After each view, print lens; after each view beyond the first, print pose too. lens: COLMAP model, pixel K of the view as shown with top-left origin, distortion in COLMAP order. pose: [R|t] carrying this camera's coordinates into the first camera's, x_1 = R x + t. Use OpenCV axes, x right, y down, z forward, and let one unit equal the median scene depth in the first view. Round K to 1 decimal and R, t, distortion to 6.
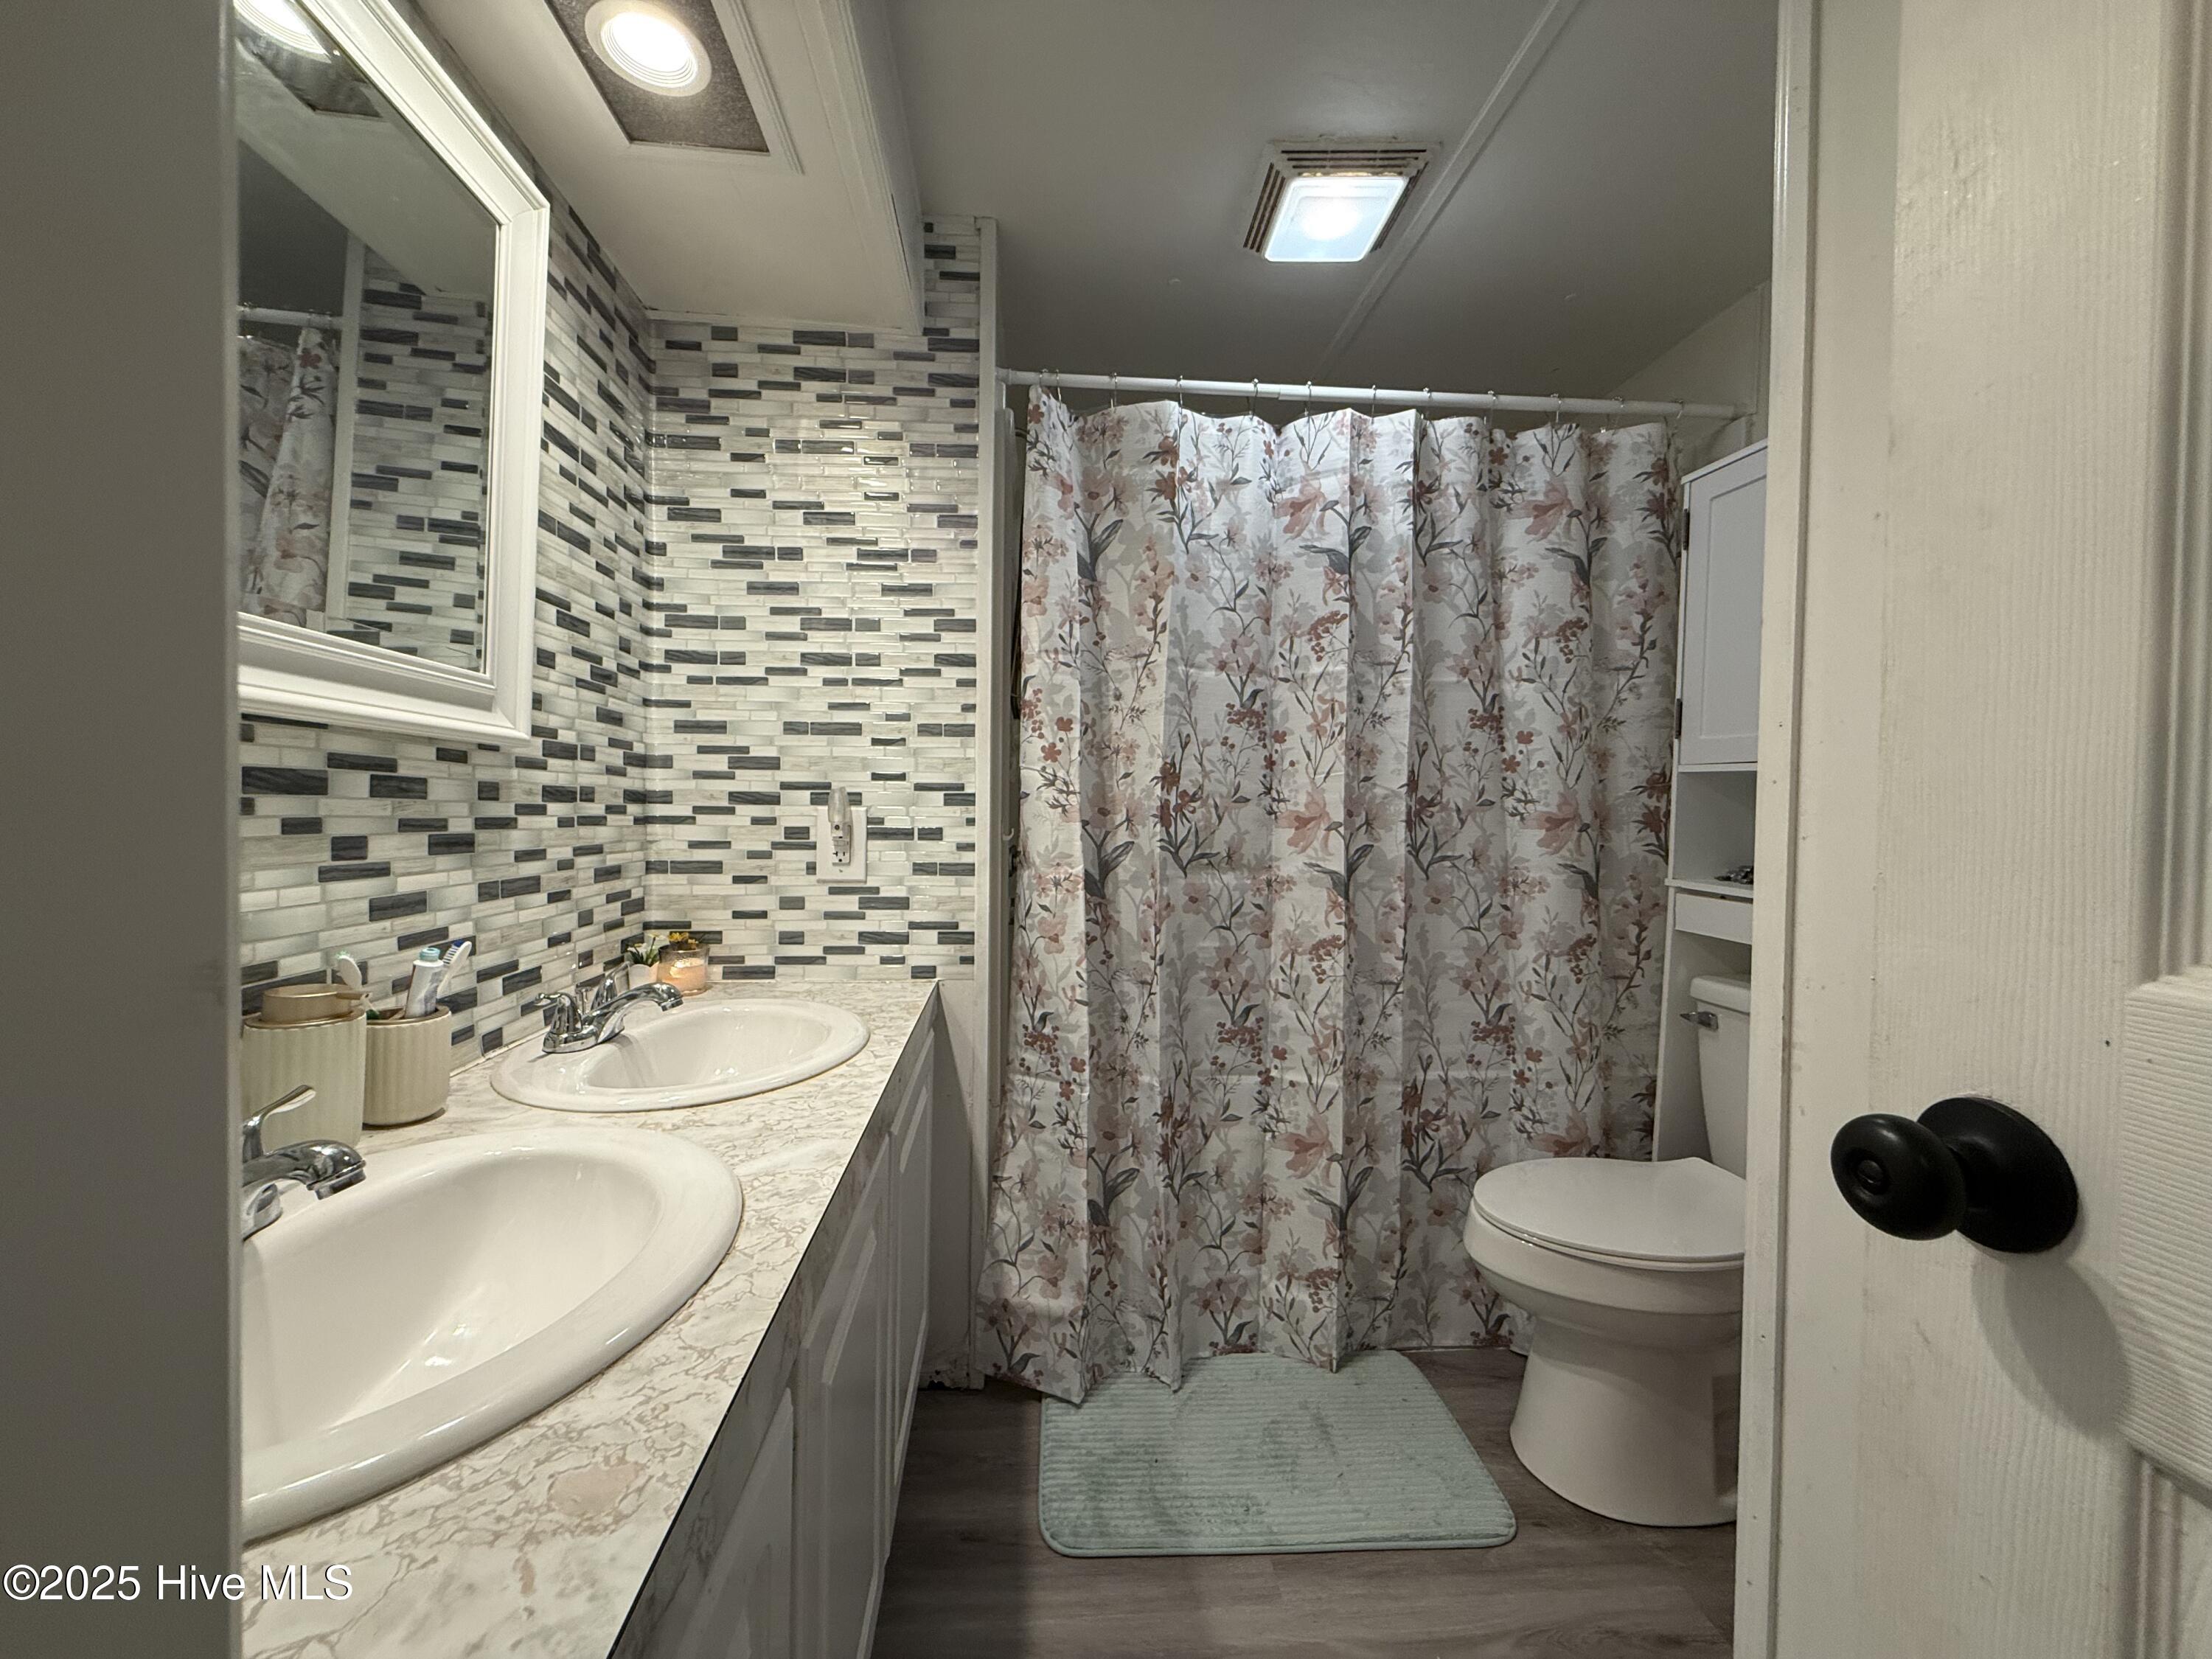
lens RADIAL K [[880.5, 0, 1101.9], [0, 880.5, 824.2], [0, 0, 1]] dist [0.001132, -0.000907]
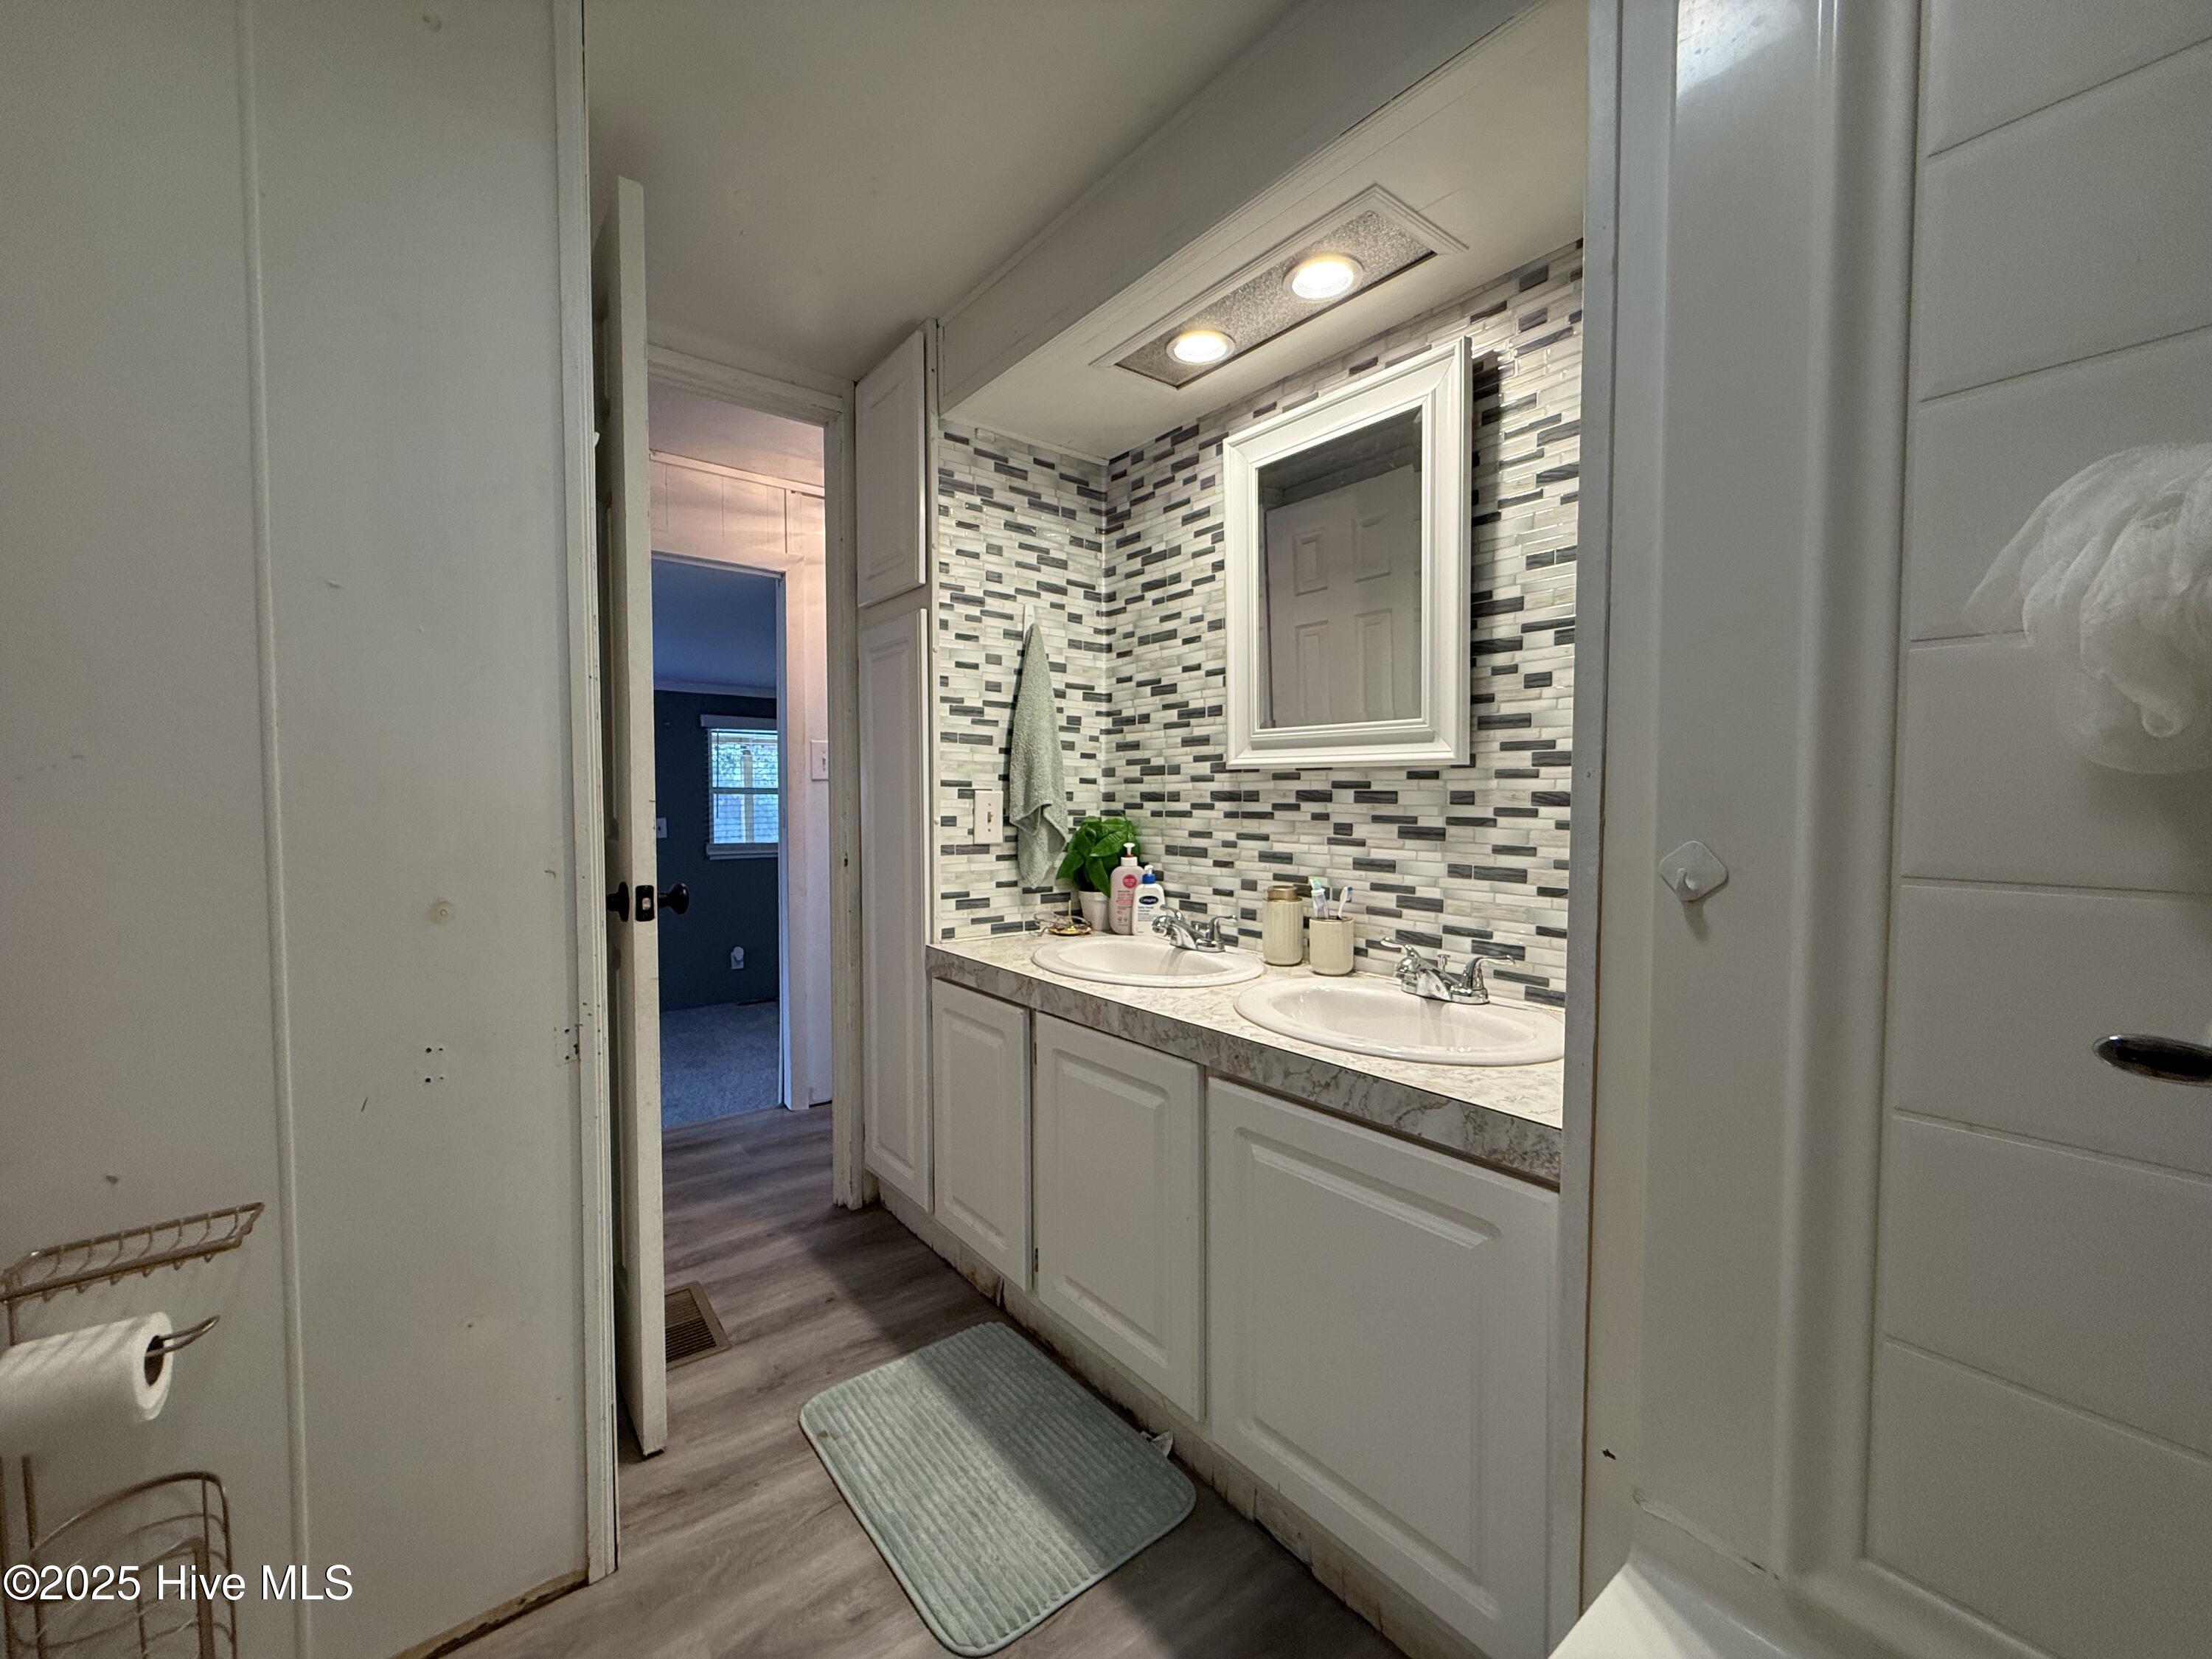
lens RADIAL K [[880.5, 0, 1100.9], [0, 880.5, 832.1], [0, 0, 1]] dist [0.001132, -0.000907]
pose [[-0.834975, 0.002262, -0.550284, 0.566991], [-0.026170, 0.998697, 0.043814, -0.032462], [0.549666, 0.050985, -0.833827, 1.995165]]
